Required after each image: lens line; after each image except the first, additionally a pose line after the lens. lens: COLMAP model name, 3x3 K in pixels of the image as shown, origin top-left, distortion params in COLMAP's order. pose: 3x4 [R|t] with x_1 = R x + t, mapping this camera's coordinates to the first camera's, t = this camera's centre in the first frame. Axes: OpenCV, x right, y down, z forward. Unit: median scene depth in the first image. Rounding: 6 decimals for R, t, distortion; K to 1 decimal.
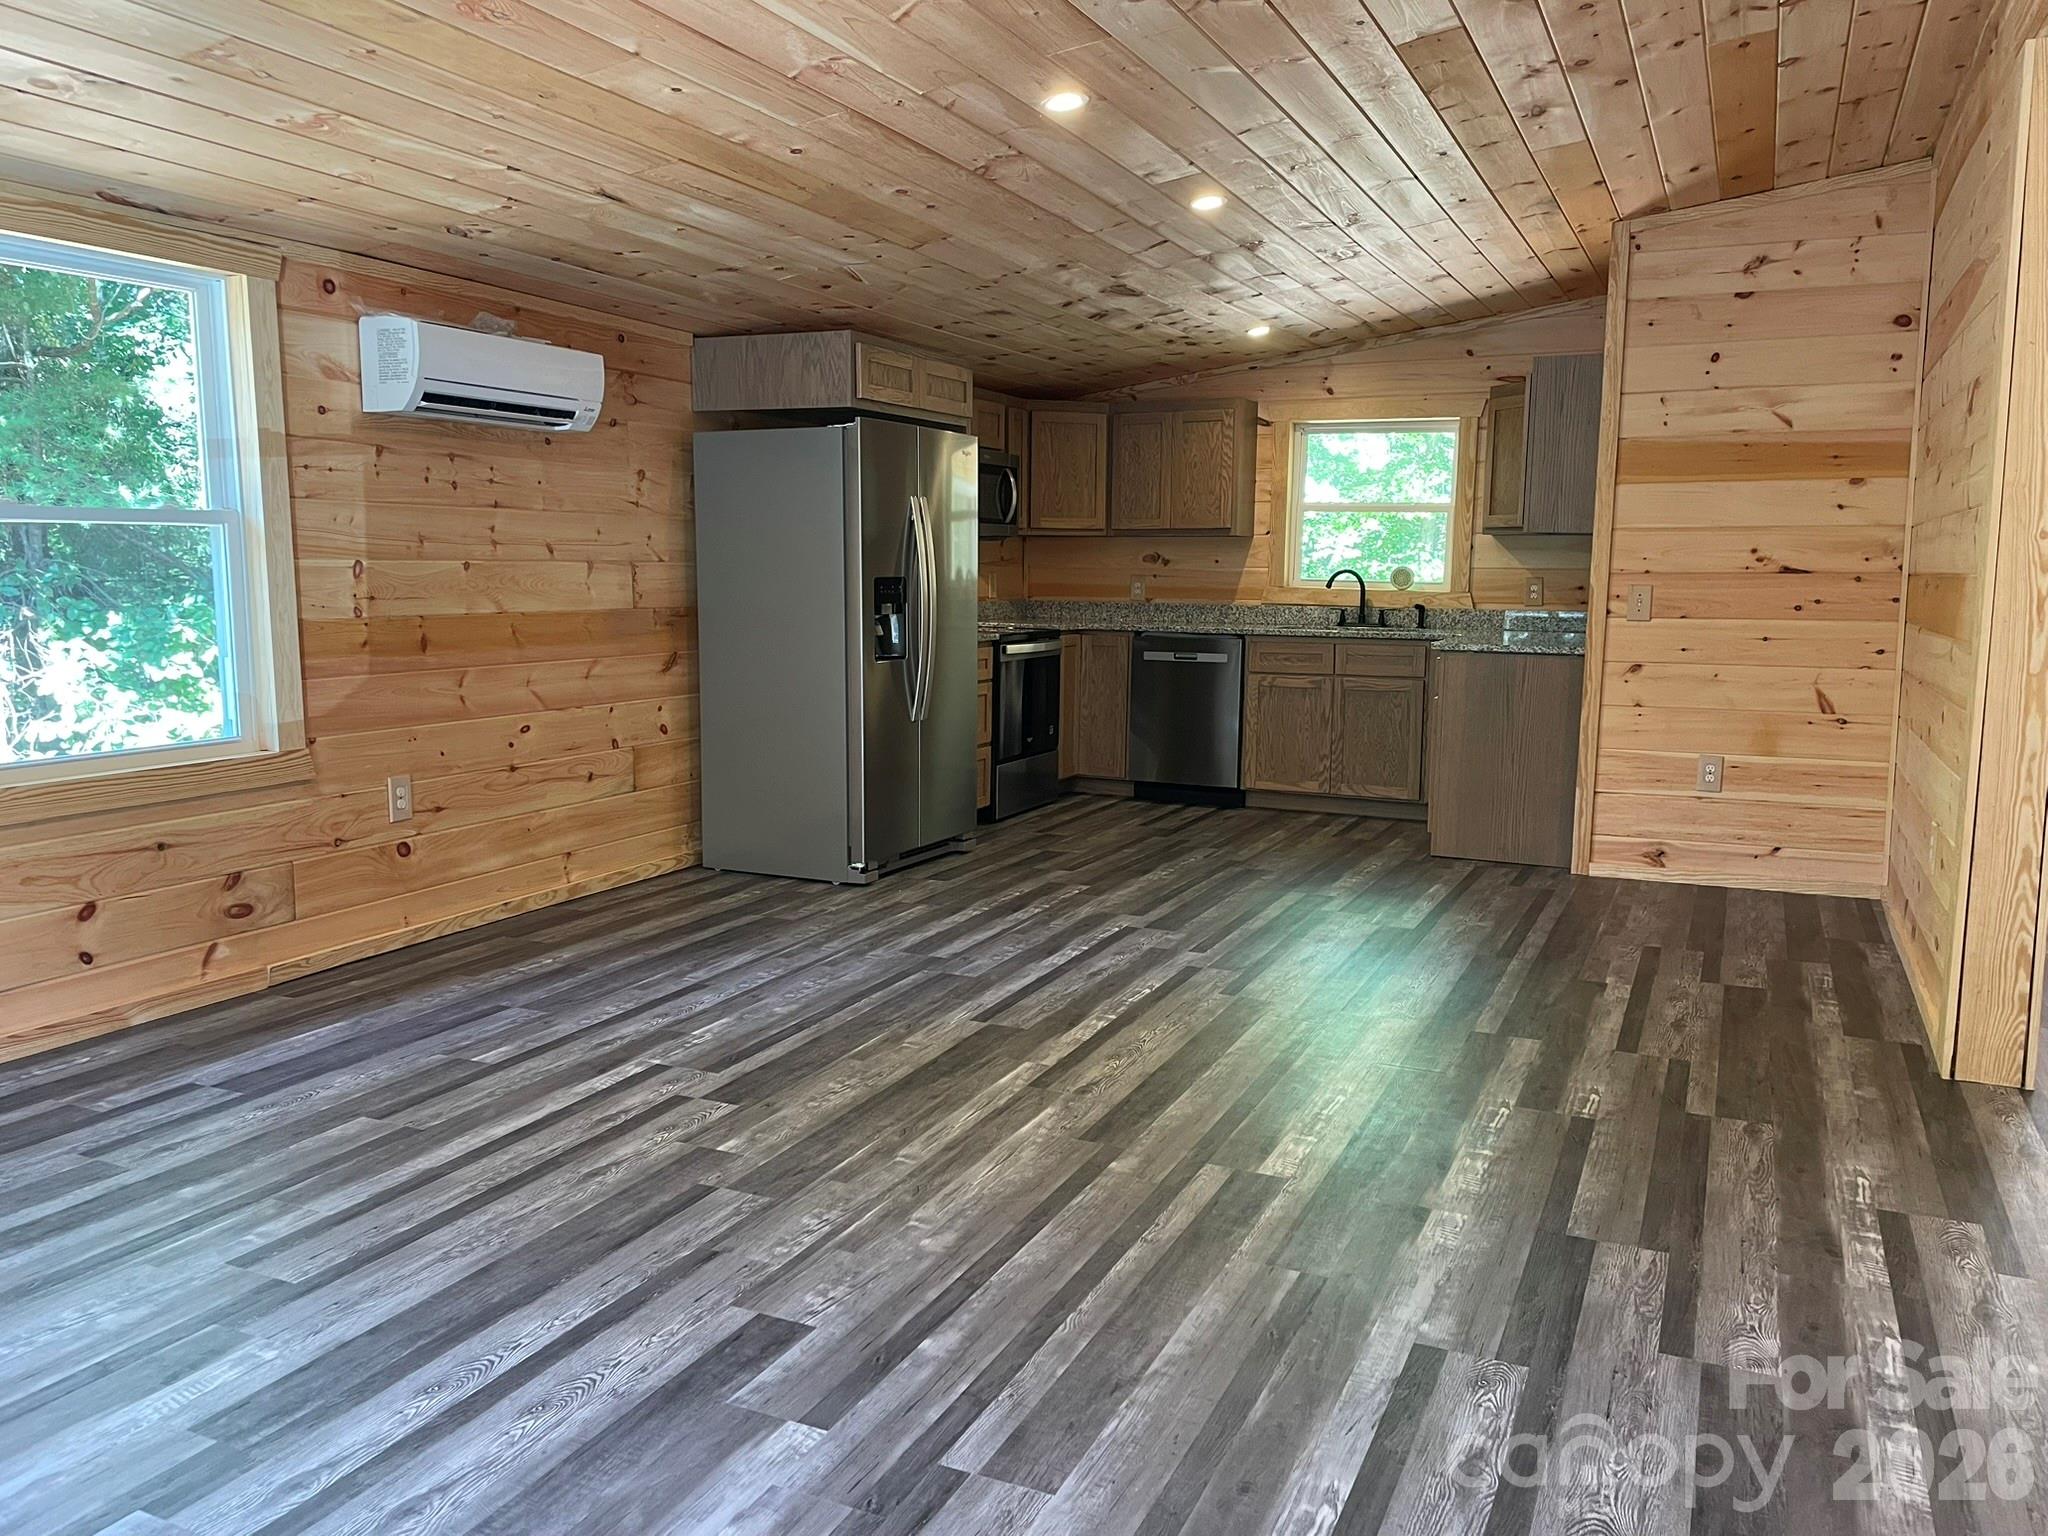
lens RADIAL K [[1545.6, 0, 1021.0], [0, 1545.6, 760.9], [0, 0, 1]] dist [0.091269, -0.116832]
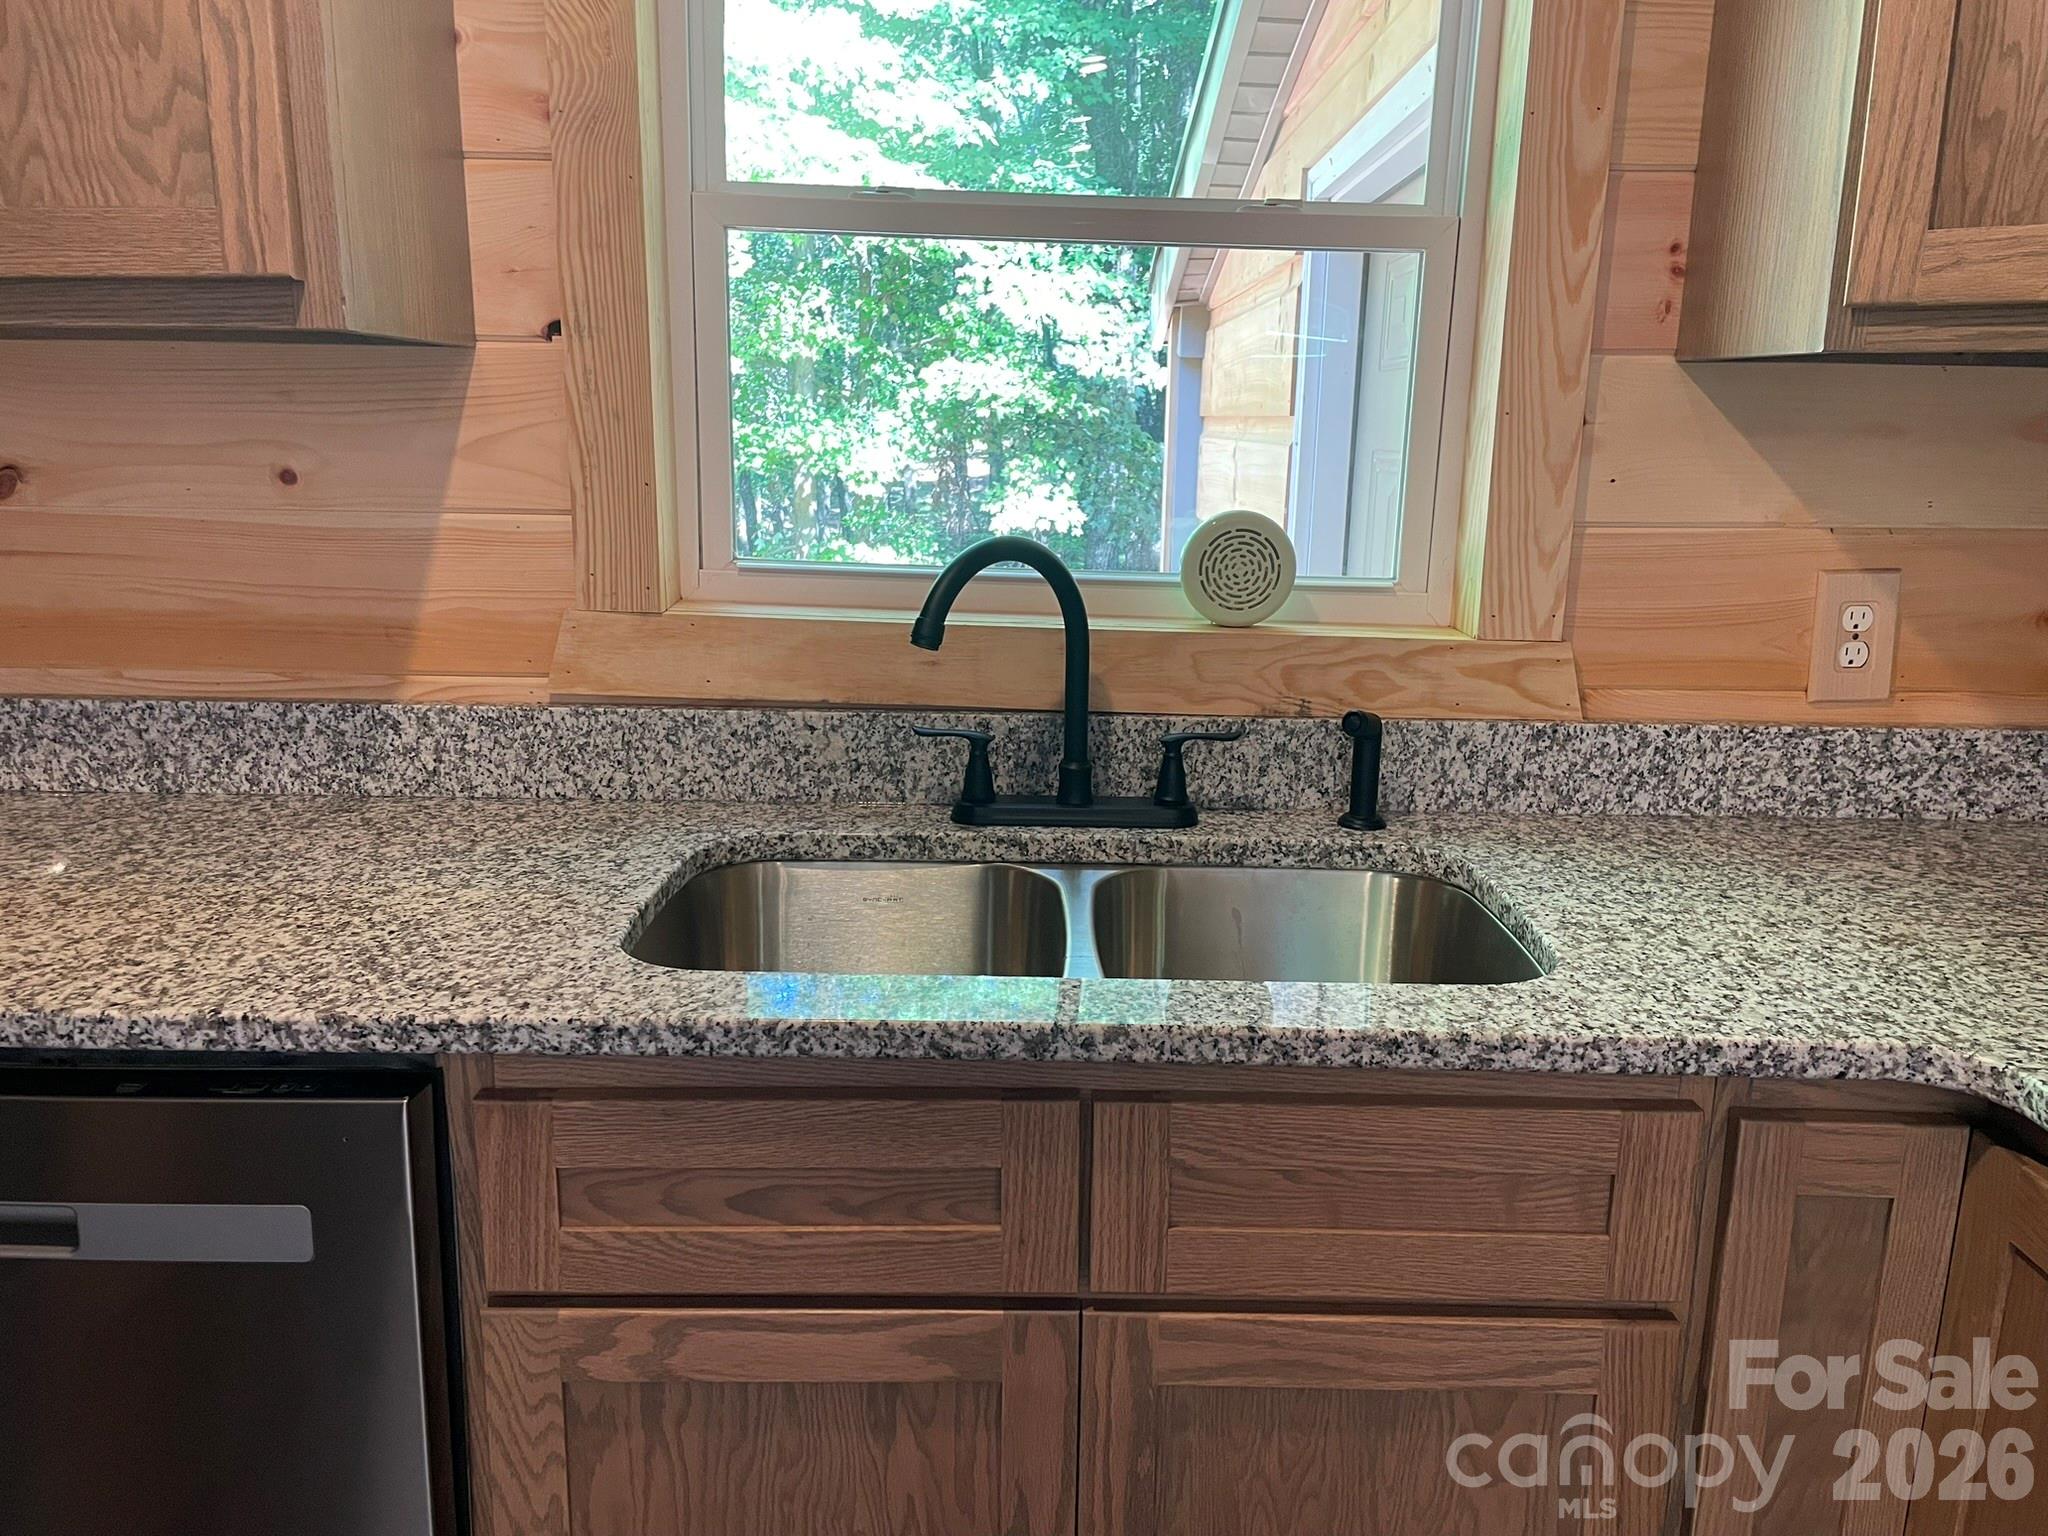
lens RADIAL K [[1545.6, 0, 1037.1], [0, 1545.6, 760.0], [0, 0, 1]] dist [0.091269, -0.116832]
pose [[0.905544, -0.086514, 0.415338, 0.184218], [0.047997, 0.993593, 0.102320, -0.159200], [-0.421530, -0.072720, 0.903894, 1.141010]]
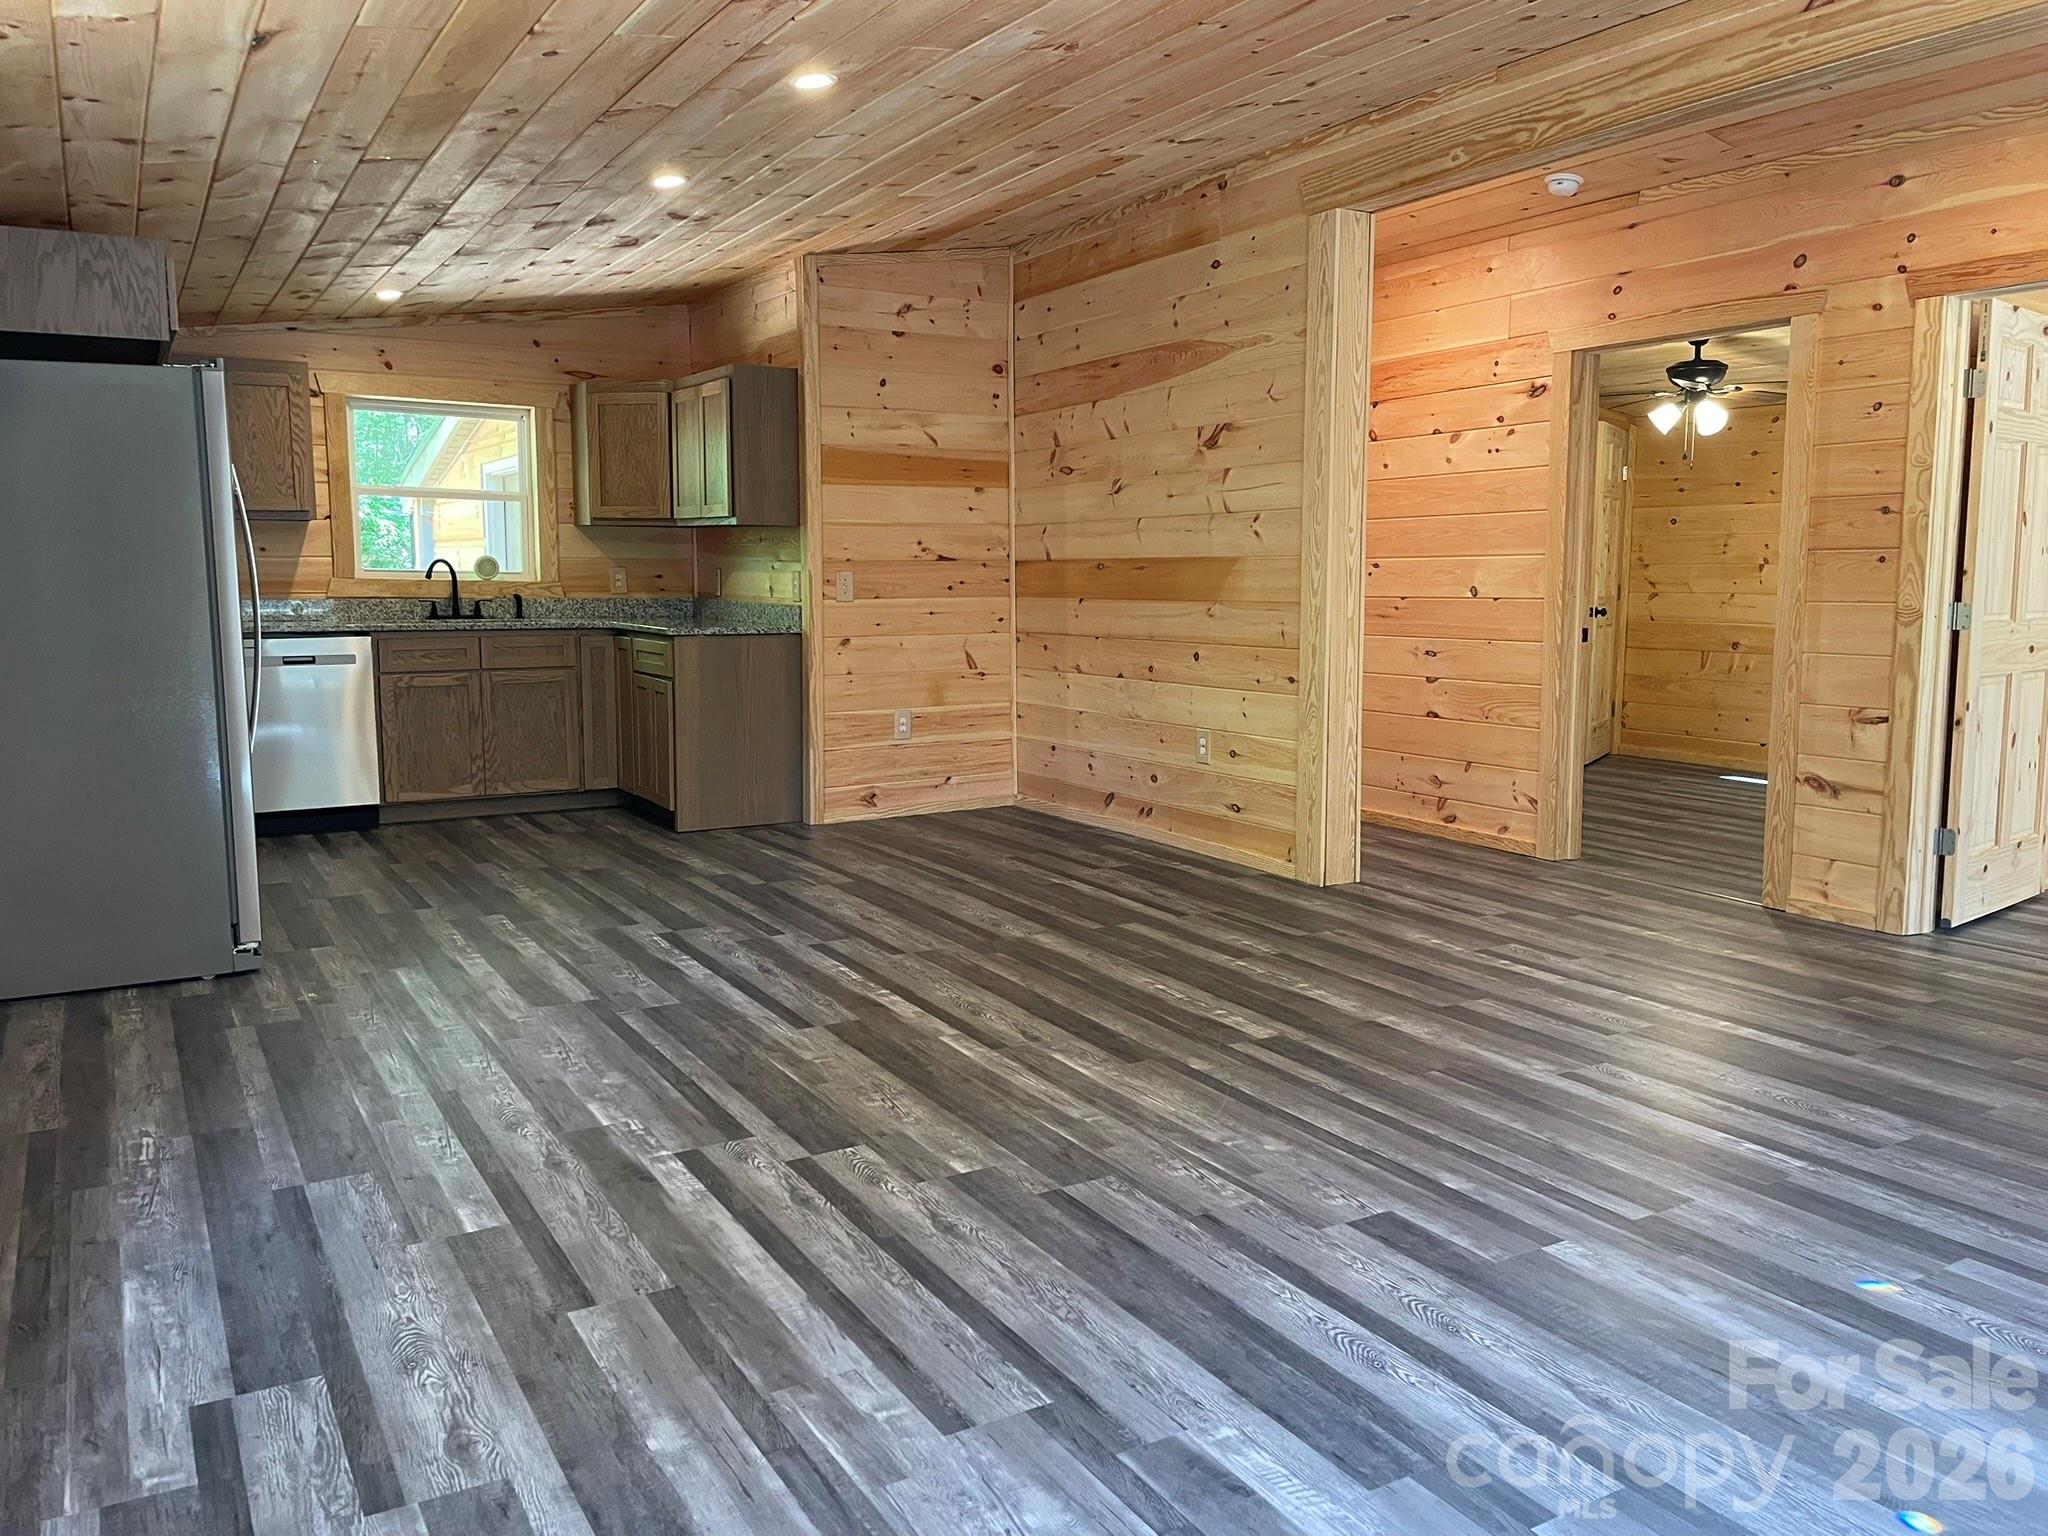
lens RADIAL K [[1545.6, 0, 1038.7], [0, 1545.6, 752.6], [0, 0, 1]] dist [0.091269, -0.116832]
pose [[0.562991, -0.108772, 0.819274, -0.514302], [0.110453, 0.992311, 0.055845, -0.027240], [-0.819049, 0.059052, 0.570676, 0.235655]]
